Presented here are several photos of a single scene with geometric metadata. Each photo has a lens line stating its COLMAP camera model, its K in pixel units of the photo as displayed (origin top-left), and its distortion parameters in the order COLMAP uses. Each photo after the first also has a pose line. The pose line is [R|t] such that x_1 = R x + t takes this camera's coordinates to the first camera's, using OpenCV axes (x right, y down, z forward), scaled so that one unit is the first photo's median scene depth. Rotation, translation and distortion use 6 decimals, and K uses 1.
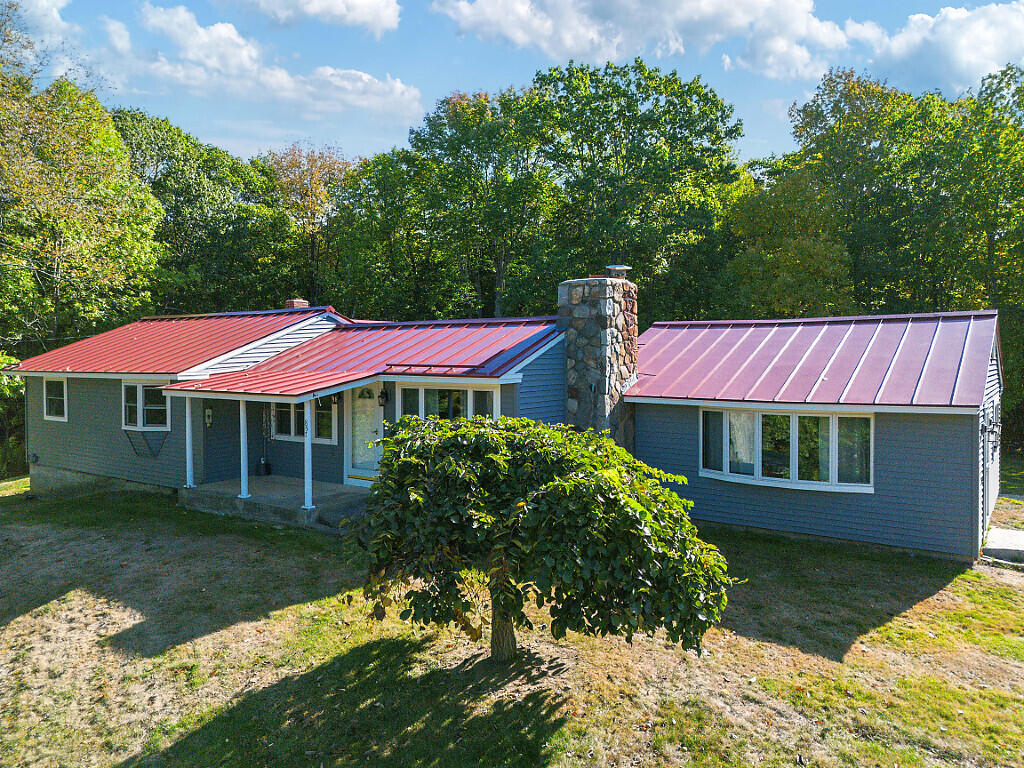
lens RADIAL K [[718.9, 0, 512.0], [0, 718.9, 384.0], [0, 0, 1]] dist [0.063433, -0.055911]
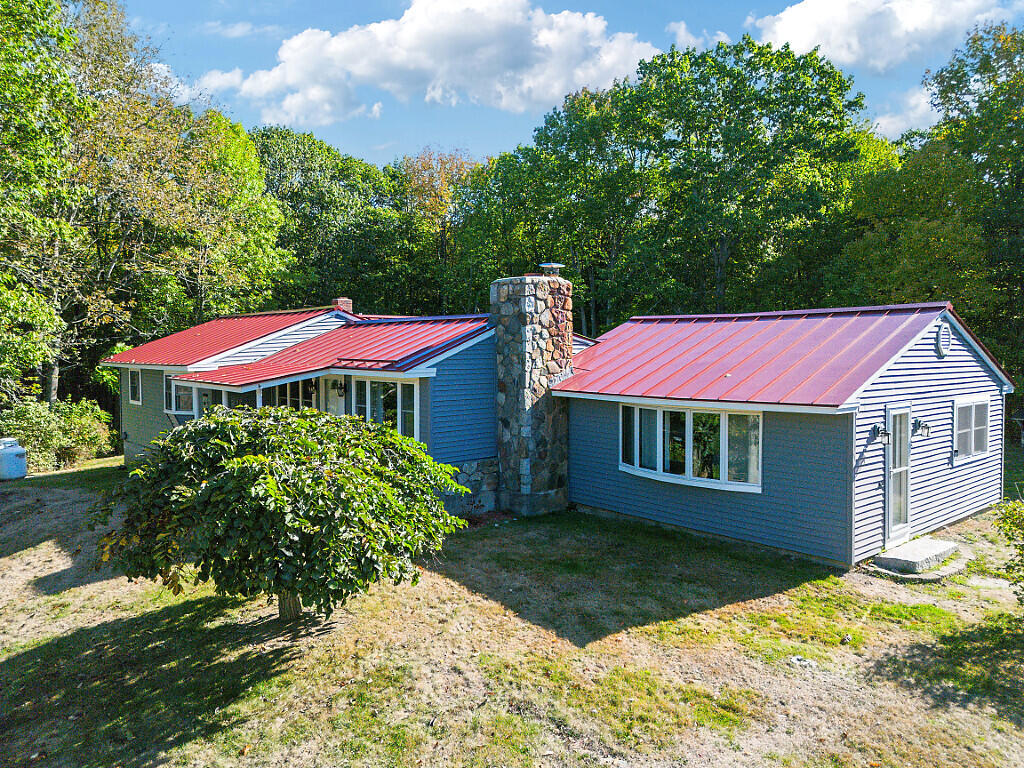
lens RADIAL K [[718.9, 0, 512.0], [0, 718.9, 384.0], [0, 0, 1]] dist [0.063433, -0.055911]
pose [[0.973302, 0.011089, -0.229261, 0.345001], [-0.008256, 0.999877, 0.013311, -0.005729], [0.229380, -0.011063, 0.973274, -0.017717]]
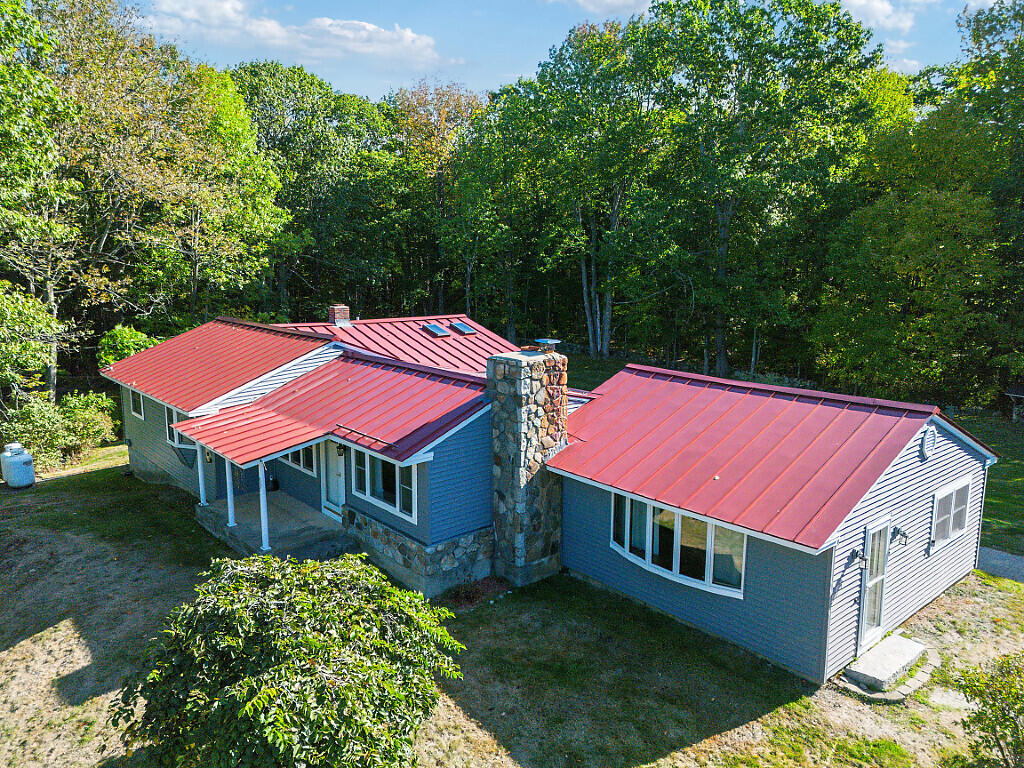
lens RADIAL K [[721.8, 0, 512.0], [0, 721.8, 384.0], [0, 0, 1]] dist [0.062274, -0.055100]
pose [[0.973304, 0.044976, -0.225070, 0.349013], [-0.014920, 0.990936, 0.133501, -0.248227], [0.229034, -0.126579, 0.965153, -0.023380]]
